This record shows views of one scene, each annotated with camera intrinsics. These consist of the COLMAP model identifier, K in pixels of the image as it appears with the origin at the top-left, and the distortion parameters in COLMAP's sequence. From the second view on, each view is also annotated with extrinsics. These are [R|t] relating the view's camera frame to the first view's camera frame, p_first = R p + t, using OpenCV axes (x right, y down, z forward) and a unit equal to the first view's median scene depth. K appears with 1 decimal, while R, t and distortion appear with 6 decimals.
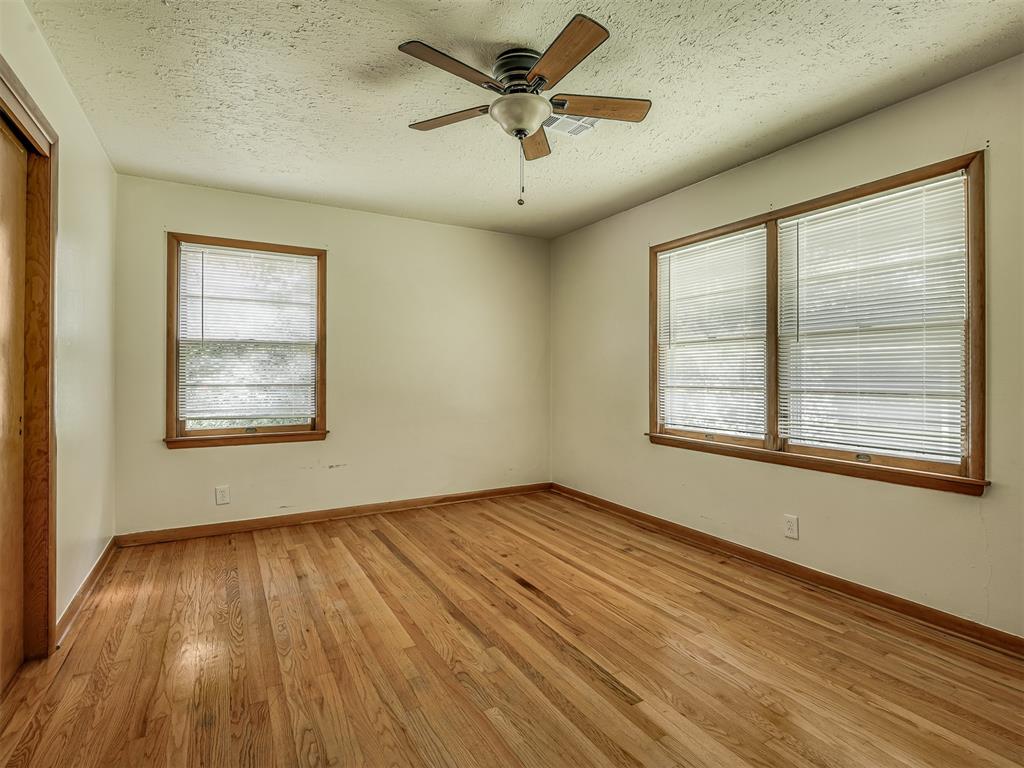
lens RADIAL K [[527.6, 0, 514.9], [0, 527.6, 370.4], [0, 0, 1]] dist [0.006207, -0.001367]
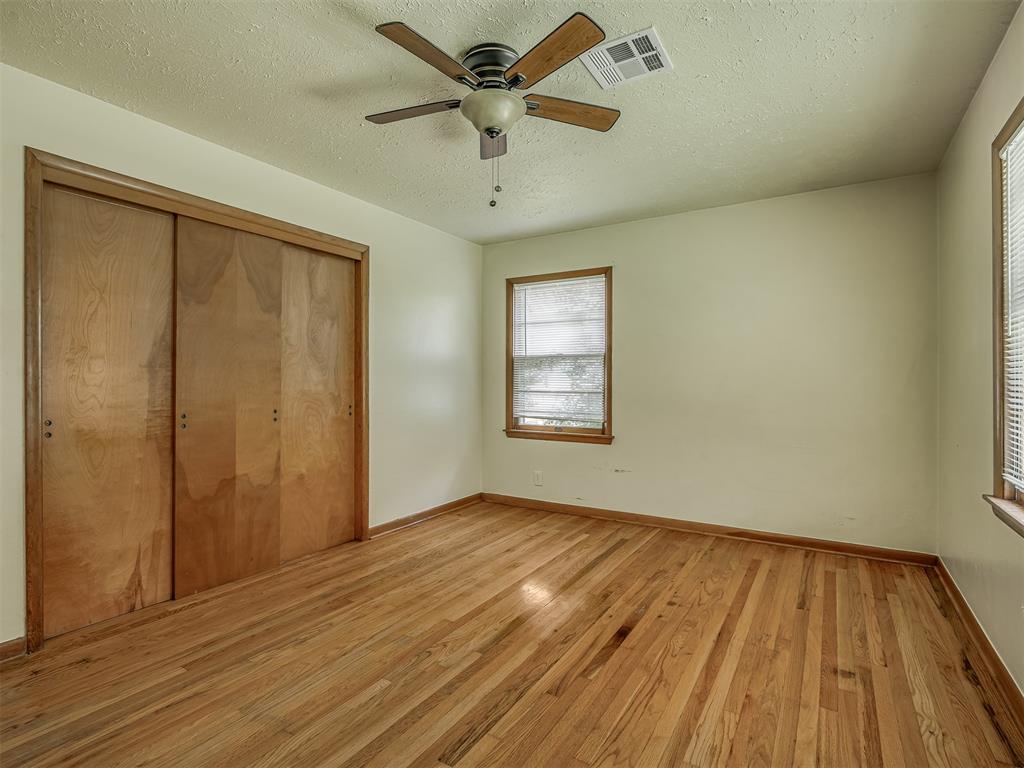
lens RADIAL K [[522.9, 0, 502.0], [0, 522.9, 380.8], [0, 0, 1]] dist [-0.000579, -0.001873]
pose [[0.469596, -0.000776, -0.882881, 0.571043], [0.002860, 0.999996, 0.000642, 0.001726], [0.882877, -0.002826, 0.469596, 0.379137]]
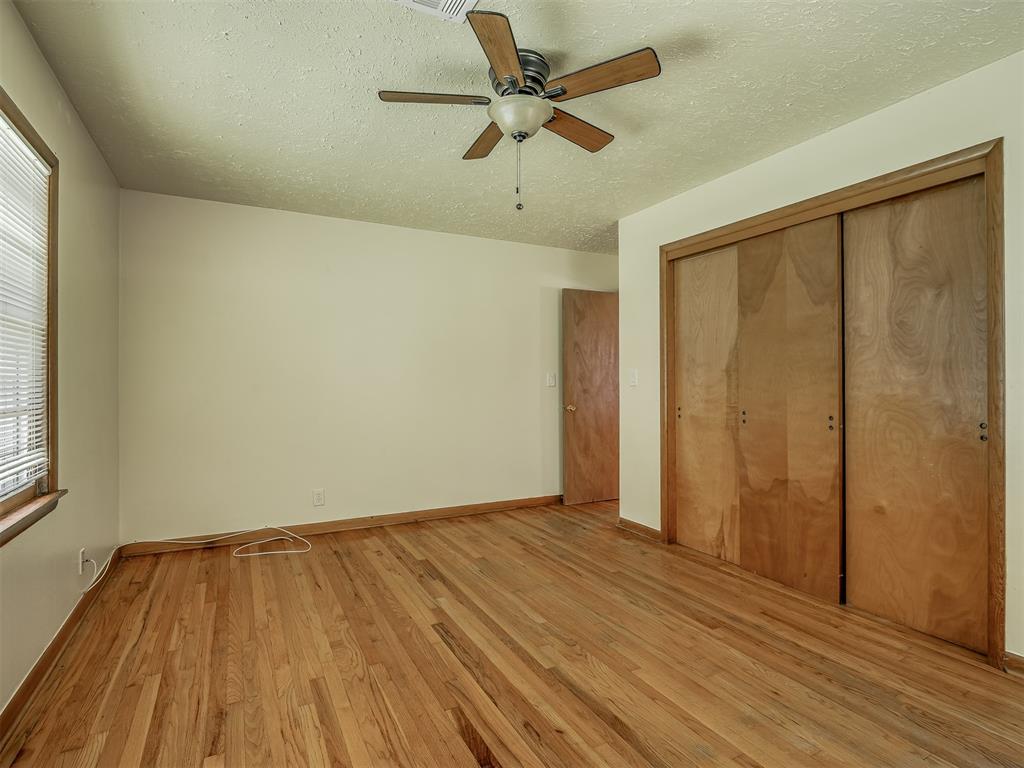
lens RADIAL K [[522.9, 0, 502.0], [0, 522.9, 380.8], [0, 0, 1]] dist [-0.000579, -0.001873]
pose [[-0.999108, 0.001058, 0.042216, 0.002170], [0.000718, 0.999967, -0.008064, 0.005519], [-0.042223, -0.008027, -0.999076, 1.304158]]
